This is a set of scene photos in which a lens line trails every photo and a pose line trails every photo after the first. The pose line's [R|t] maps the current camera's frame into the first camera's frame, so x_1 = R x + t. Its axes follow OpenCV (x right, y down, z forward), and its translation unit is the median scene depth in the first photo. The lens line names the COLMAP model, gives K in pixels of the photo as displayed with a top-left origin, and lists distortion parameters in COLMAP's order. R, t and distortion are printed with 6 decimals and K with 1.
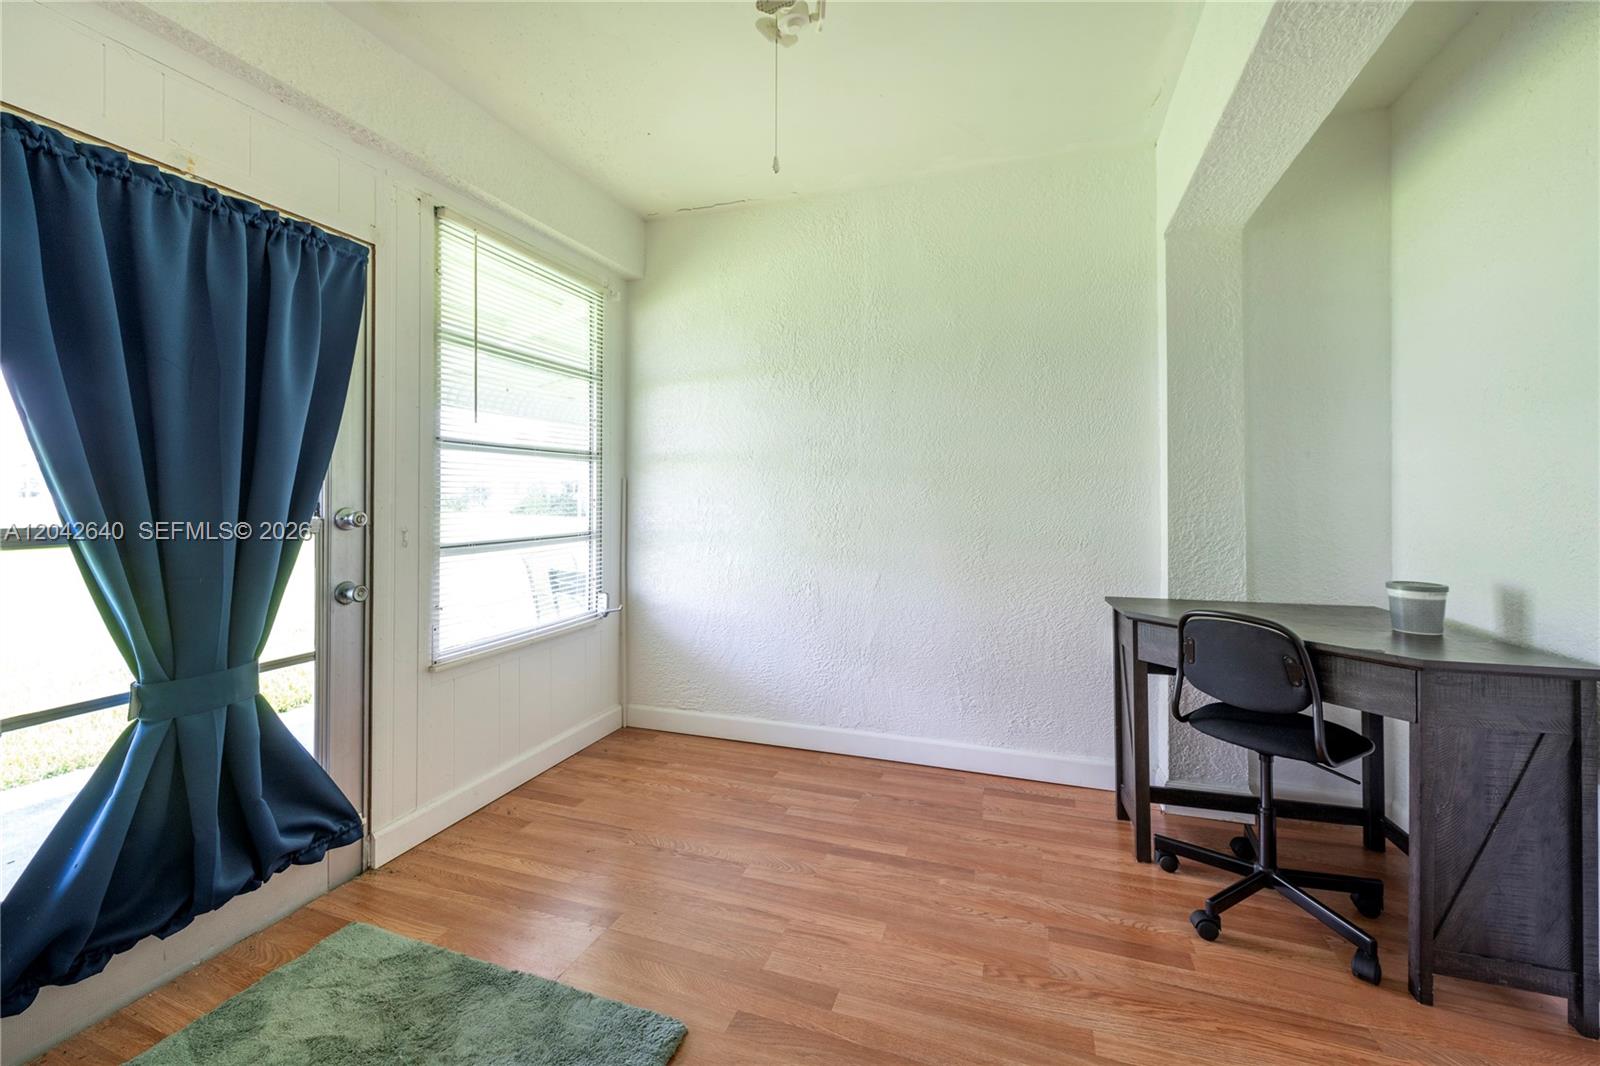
lens RADIAL K [[642.0, 0, 803.4], [0, 642.0, 499.9], [0, 0, 1]] dist [0.012892, -0.006908]
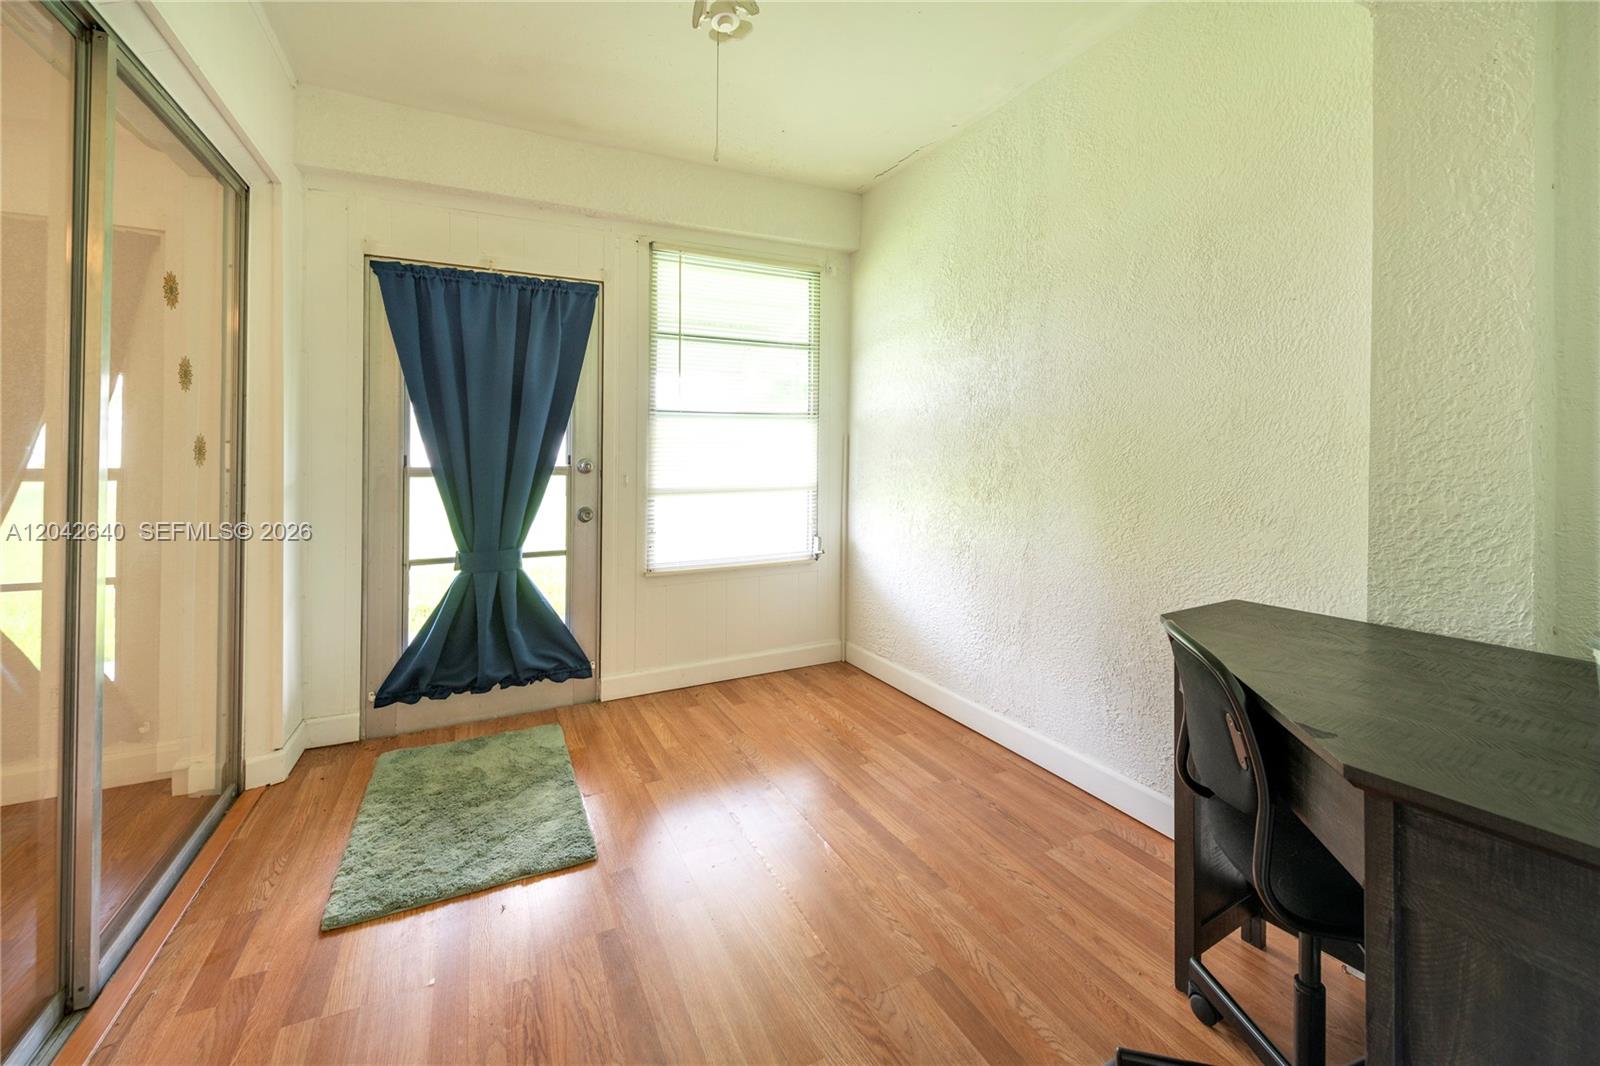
lens RADIAL K [[652.1, 0, 796.4], [0, 652.1, 460.0], [0, 0, 1]] dist [0.016983, -0.007784]
pose [[0.720313, 0.006771, -0.693616, 0.622088], [-0.003506, 0.999975, 0.006120, 0.003124], [0.693640, -0.001977, 0.720319, 0.200201]]
